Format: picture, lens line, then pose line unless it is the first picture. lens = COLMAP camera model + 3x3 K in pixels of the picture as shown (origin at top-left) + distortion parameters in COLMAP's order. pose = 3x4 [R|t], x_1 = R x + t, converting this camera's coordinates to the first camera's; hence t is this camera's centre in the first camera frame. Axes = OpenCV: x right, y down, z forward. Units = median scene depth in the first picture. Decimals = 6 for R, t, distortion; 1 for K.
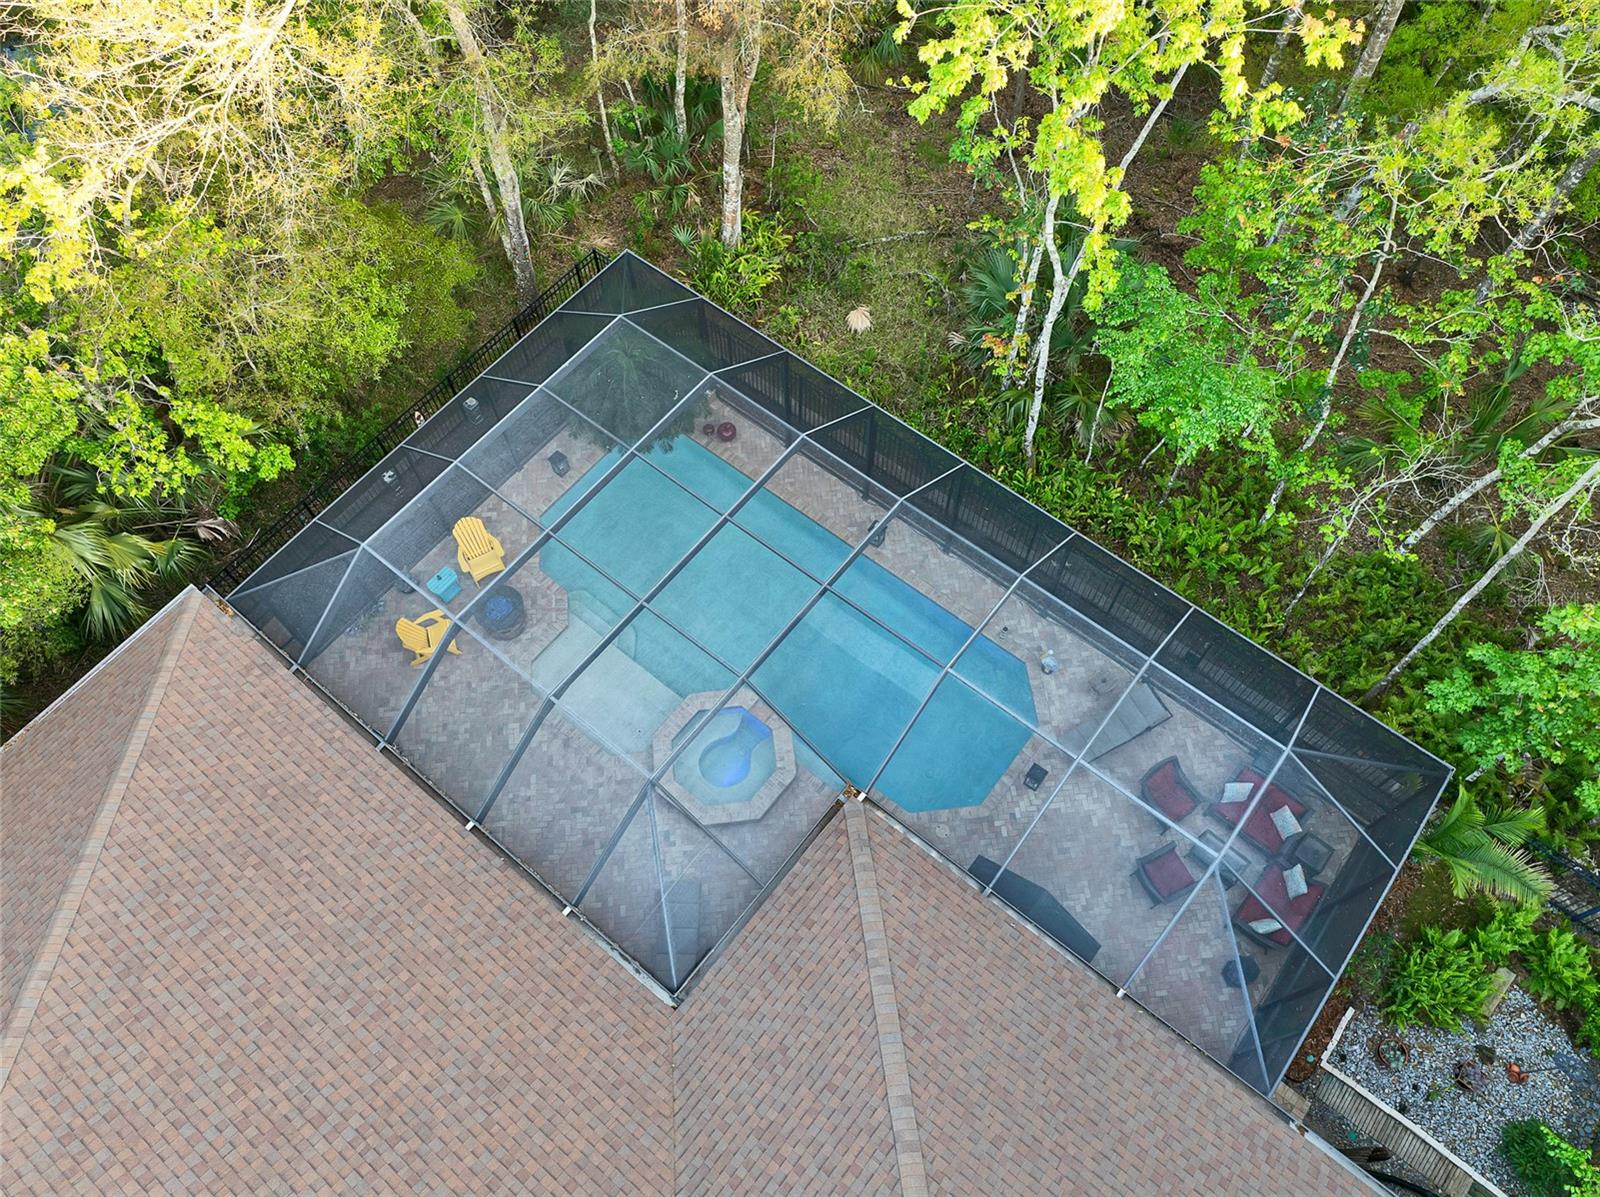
lens RADIAL K [[1150.5, 0, 800.0], [0, 1150.5, 598.5], [0, 0, 1]] dist [-0.071163, 0.039824]
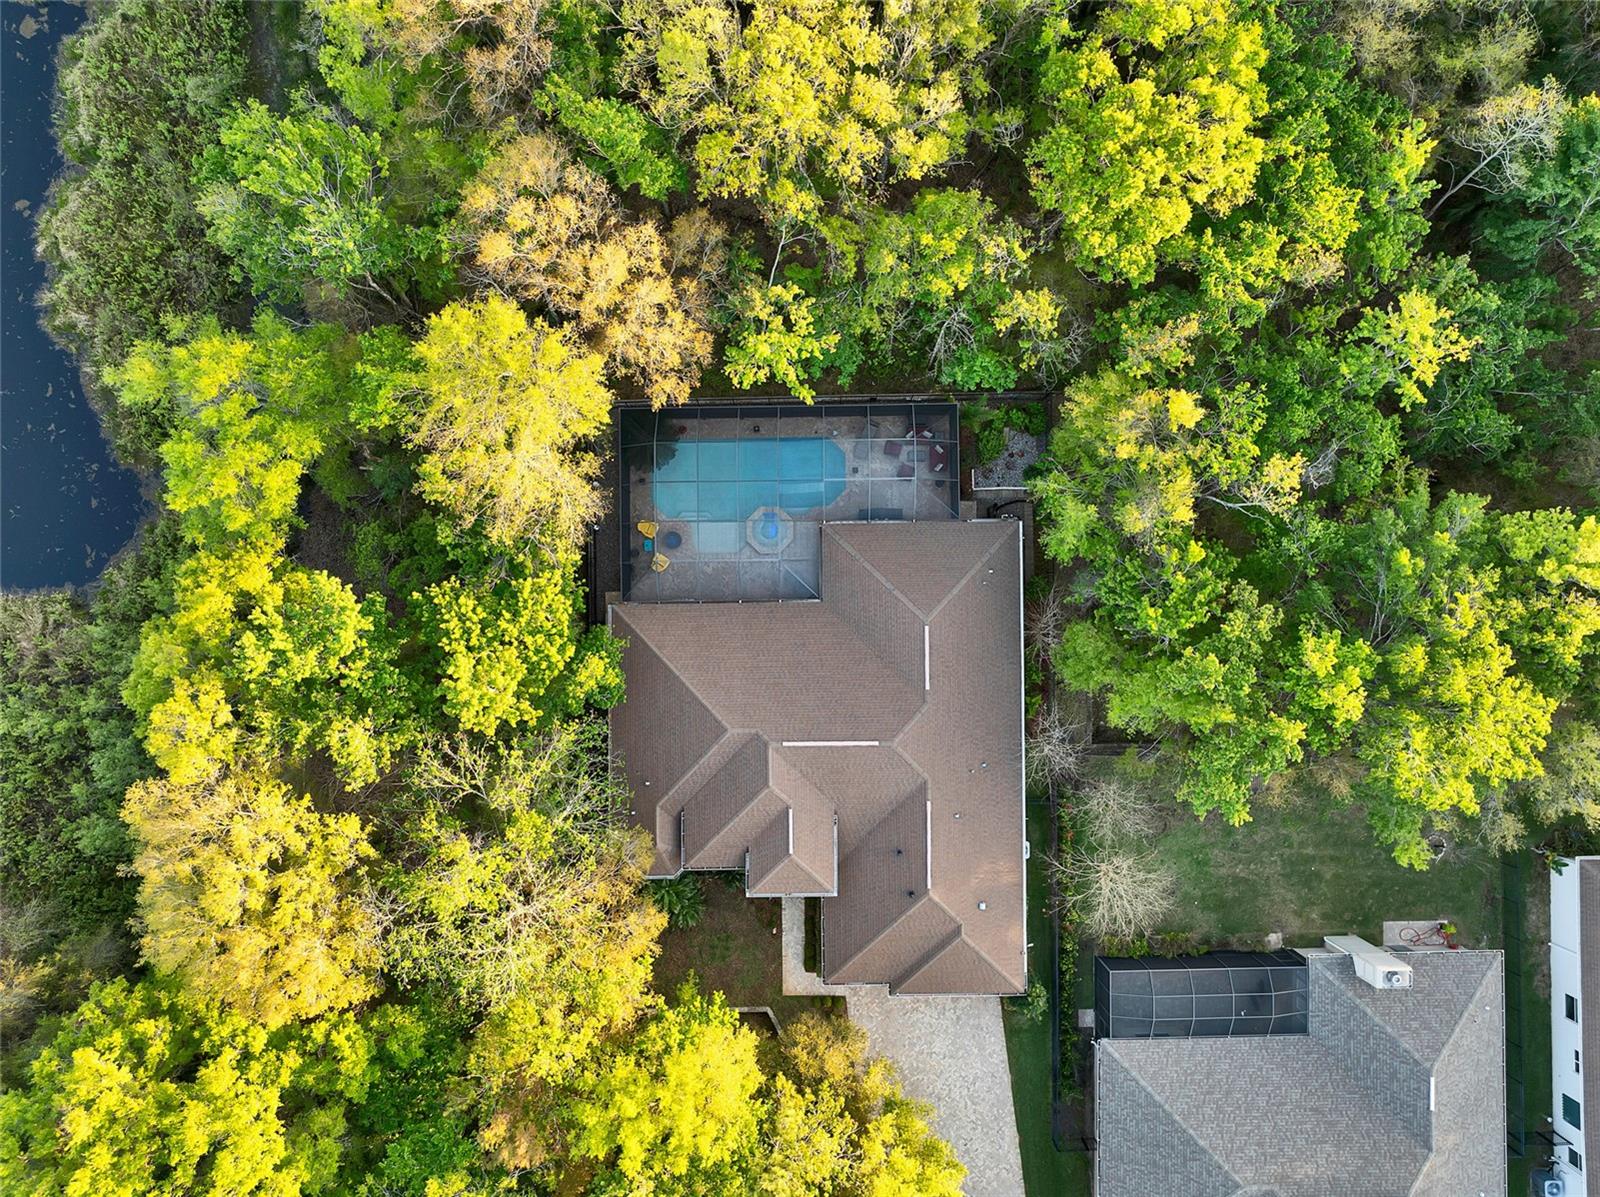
lens RADIAL K [[1150.5, 0, 800.0], [0, 1150.5, 598.5], [0, 0, 1]] dist [-0.071163, 0.039824]
pose [[0.771480, -0.635959, 0.019374, -0.215044], [0.561506, 0.694849, 0.449328, -1.253414], [-0.299216, -0.335769, 0.893157, -2.116953]]
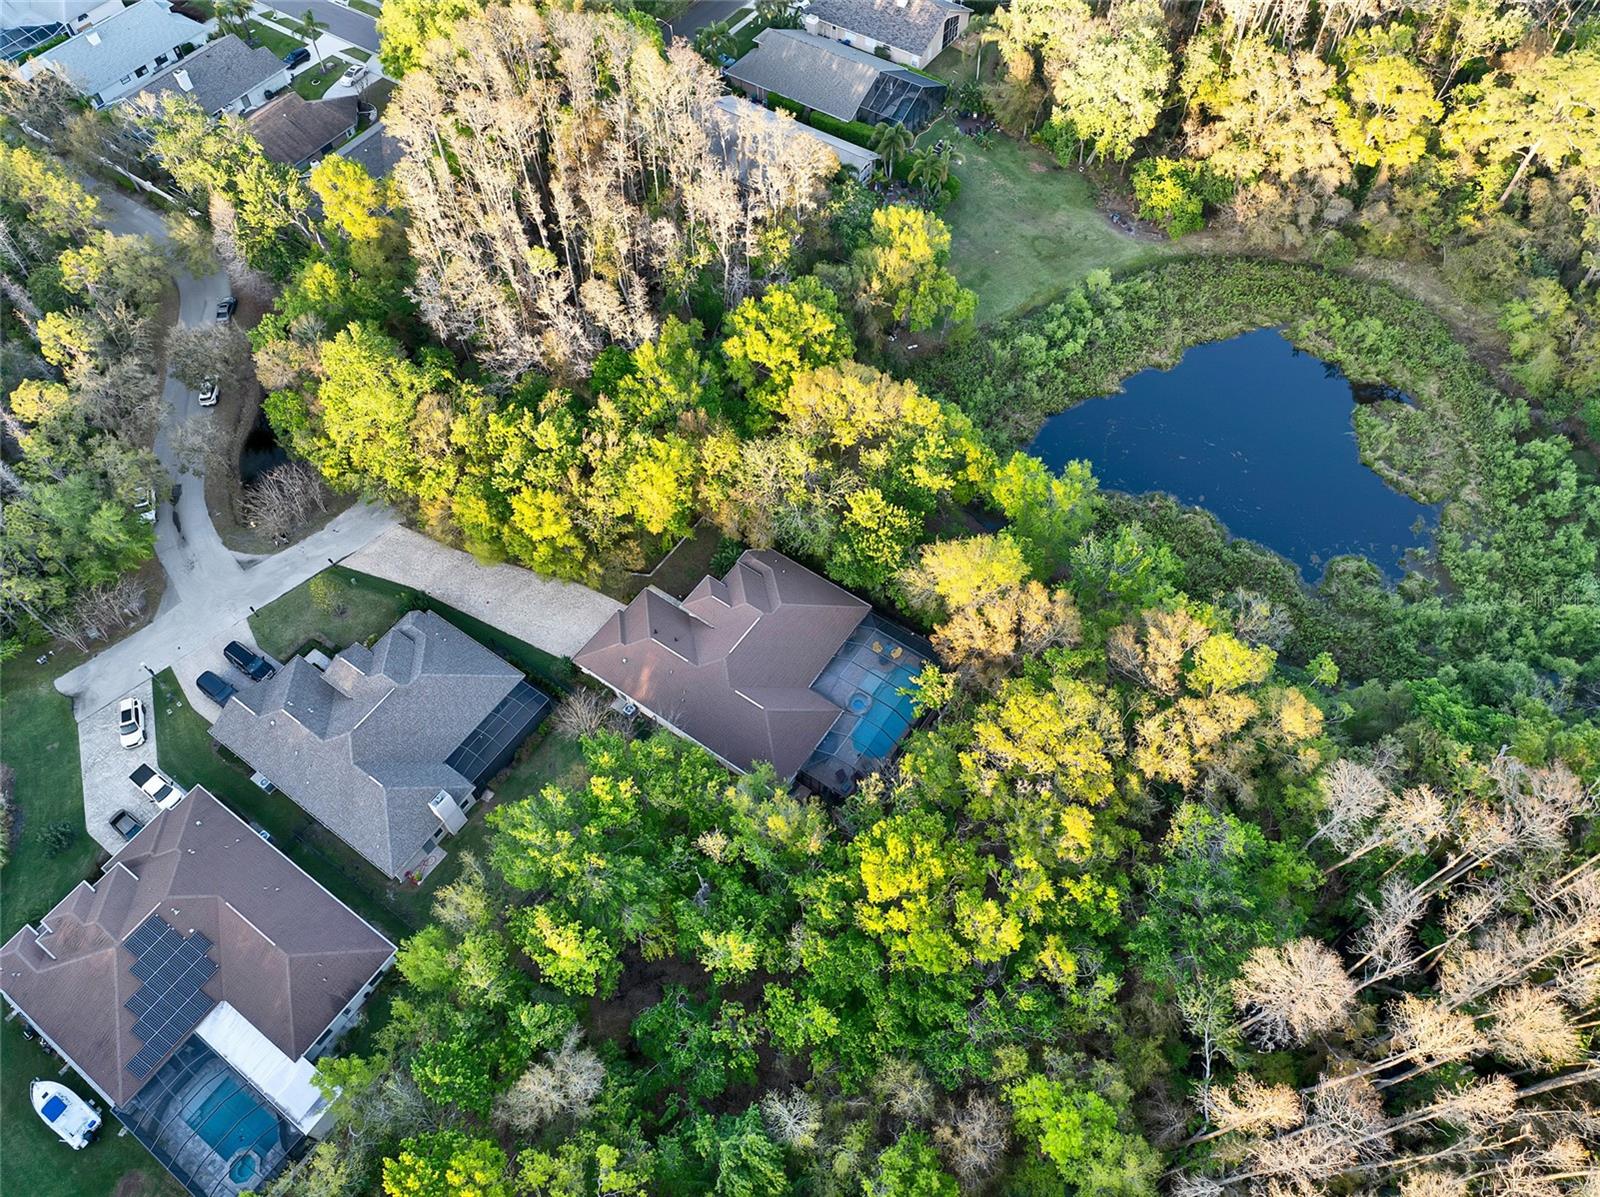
lens RADIAL K [[1150.5, 0, 800.0], [0, 1150.5, 598.5], [0, 0, 1]] dist [-0.071163, 0.039824]
pose [[0.066780, 0.832589, -0.549851, 4.028643], [-0.878393, 0.310441, 0.363390, -2.320033], [0.473251, 0.458718, 0.752071, -4.670593]]
